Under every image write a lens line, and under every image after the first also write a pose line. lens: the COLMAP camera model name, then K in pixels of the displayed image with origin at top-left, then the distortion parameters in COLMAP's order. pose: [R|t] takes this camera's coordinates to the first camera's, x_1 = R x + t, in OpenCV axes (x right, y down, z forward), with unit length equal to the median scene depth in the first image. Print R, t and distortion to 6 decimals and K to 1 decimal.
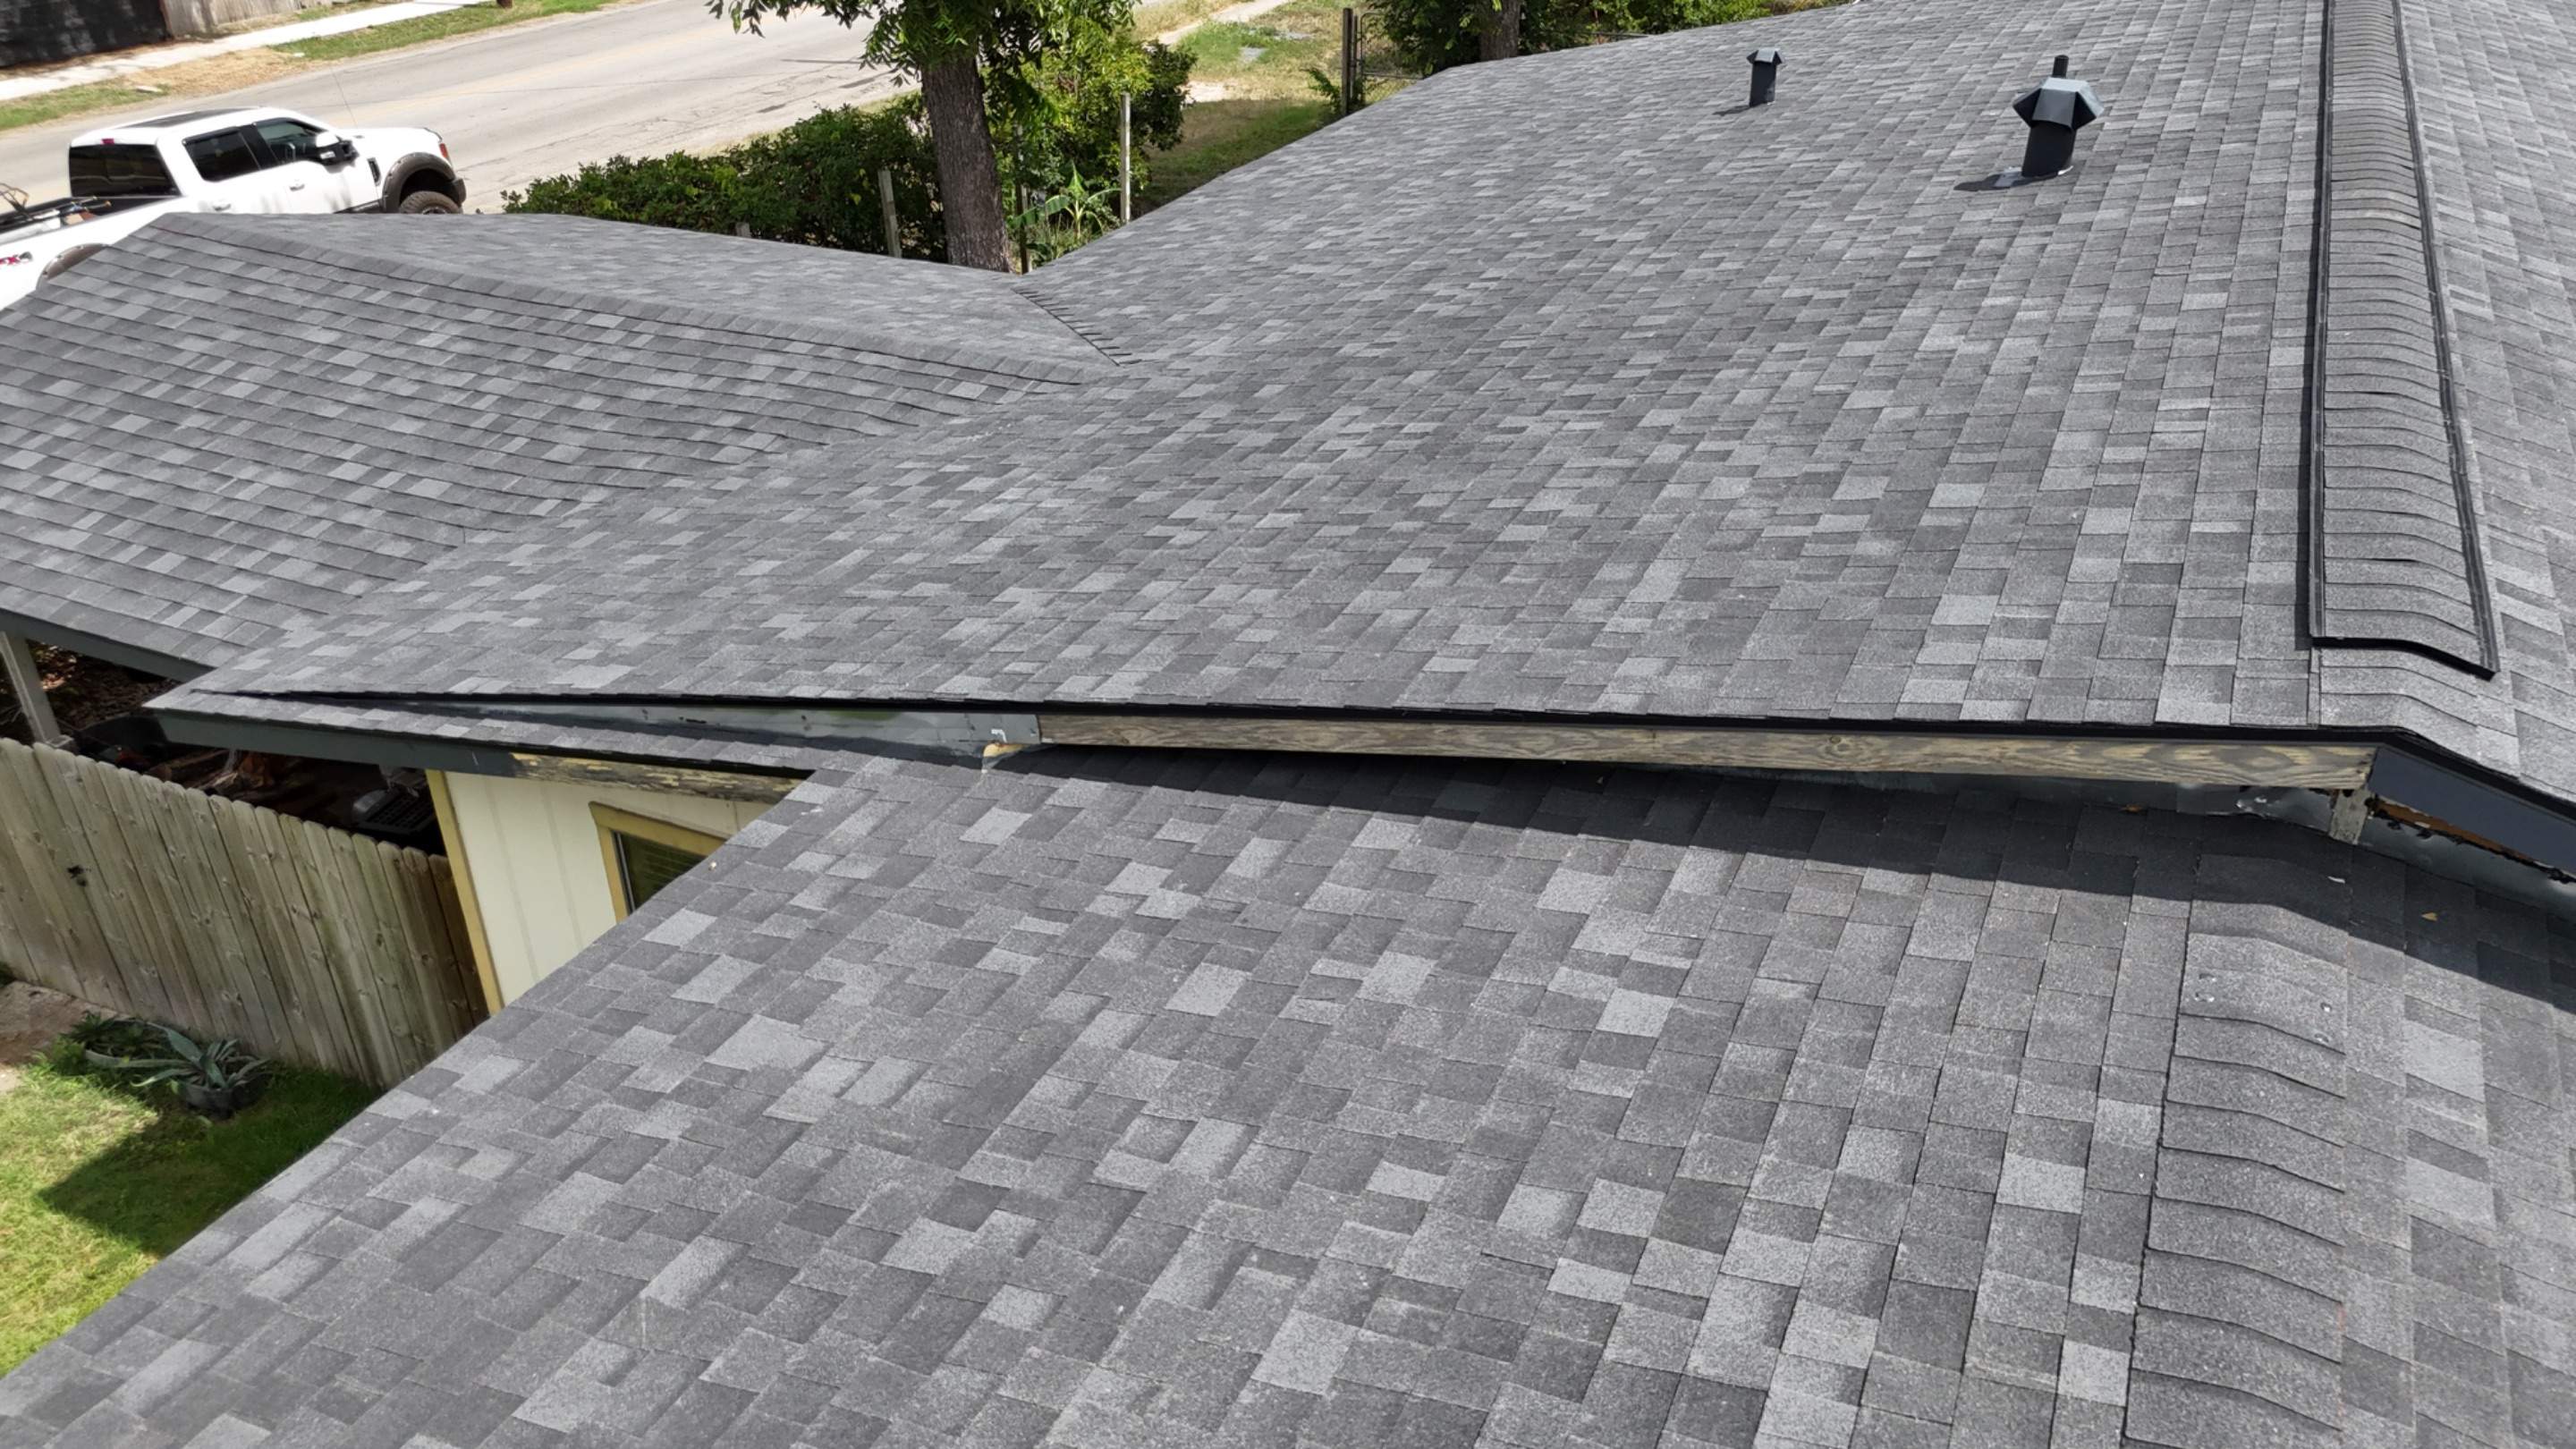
lens RADIAL K [[1899.4, 0, 1292.3], [0, 1899.4, 720.9], [0, 0, 1]] dist [0.076909, -0.075398]
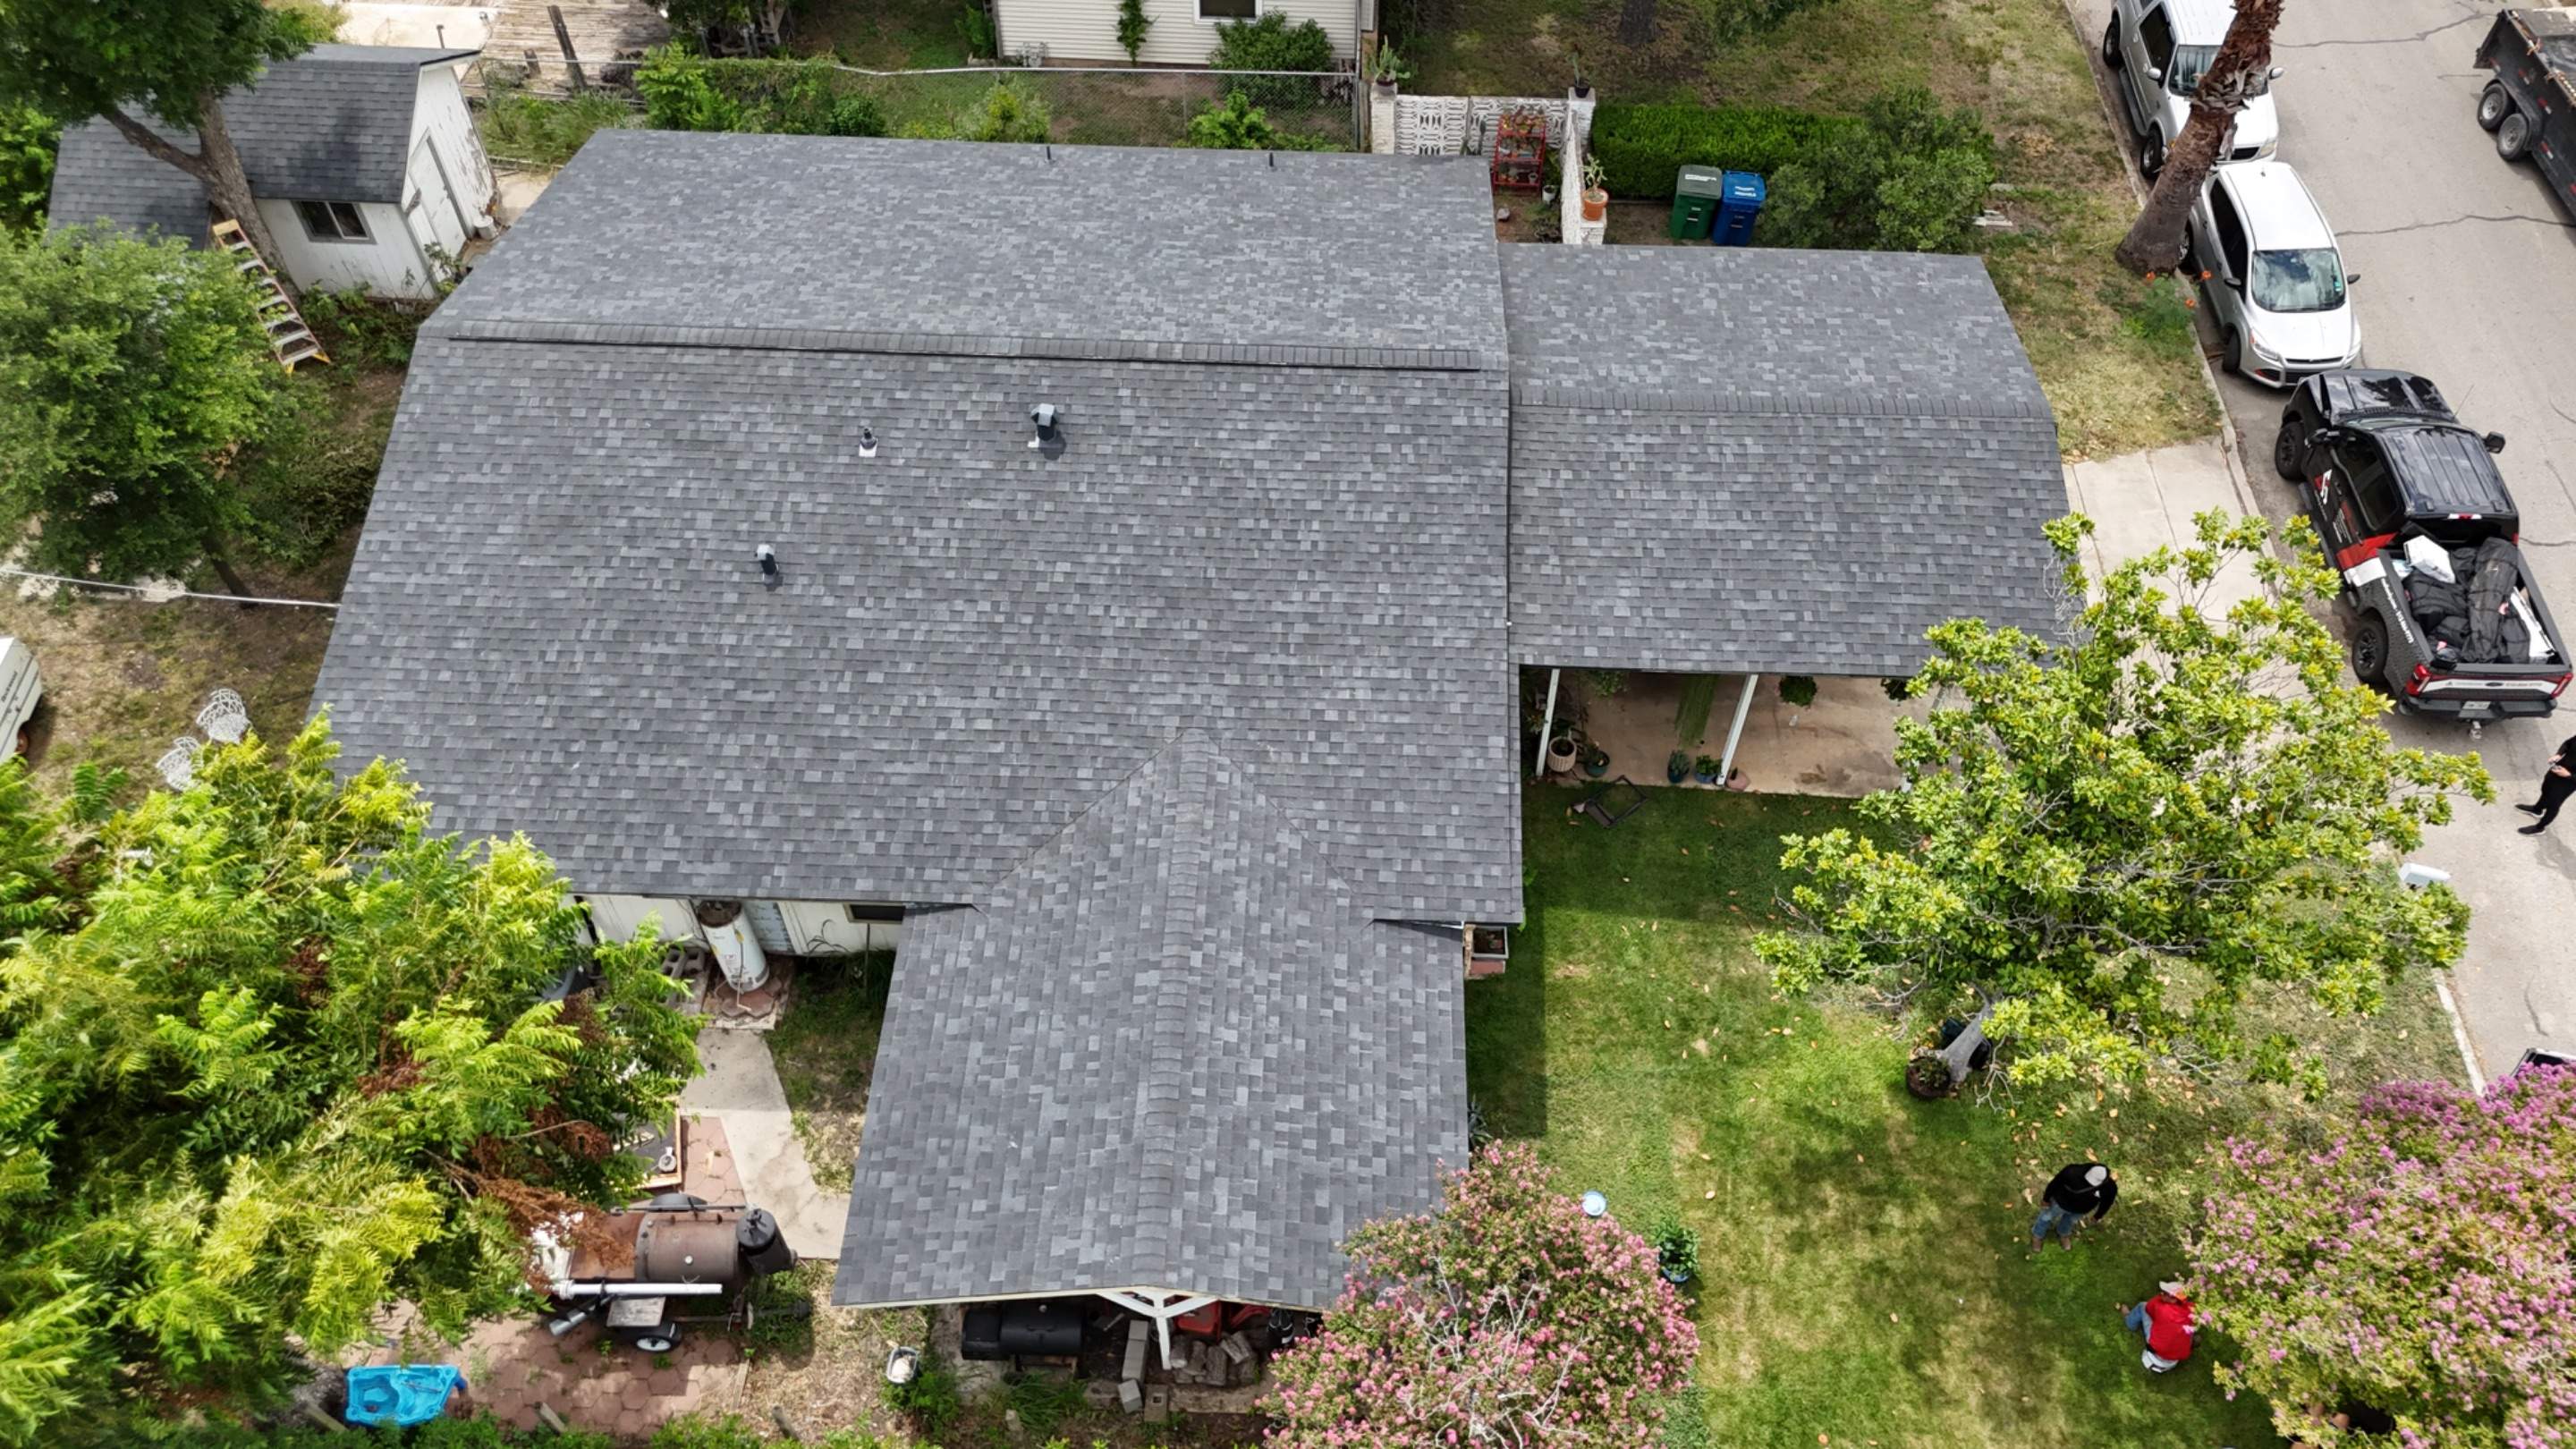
lens RADIAL K [[1881.4, 0, 1291.9], [0, 1881.4, 720.9], [0, 0, 1]] dist [0.126680, -0.197793]
pose [[-0.387962, -0.721444, 0.573588, -2.177383], [0.455810, 0.390718, 0.799735, -2.960302], [-0.801076, 0.571714, 0.177258, 0.718444]]
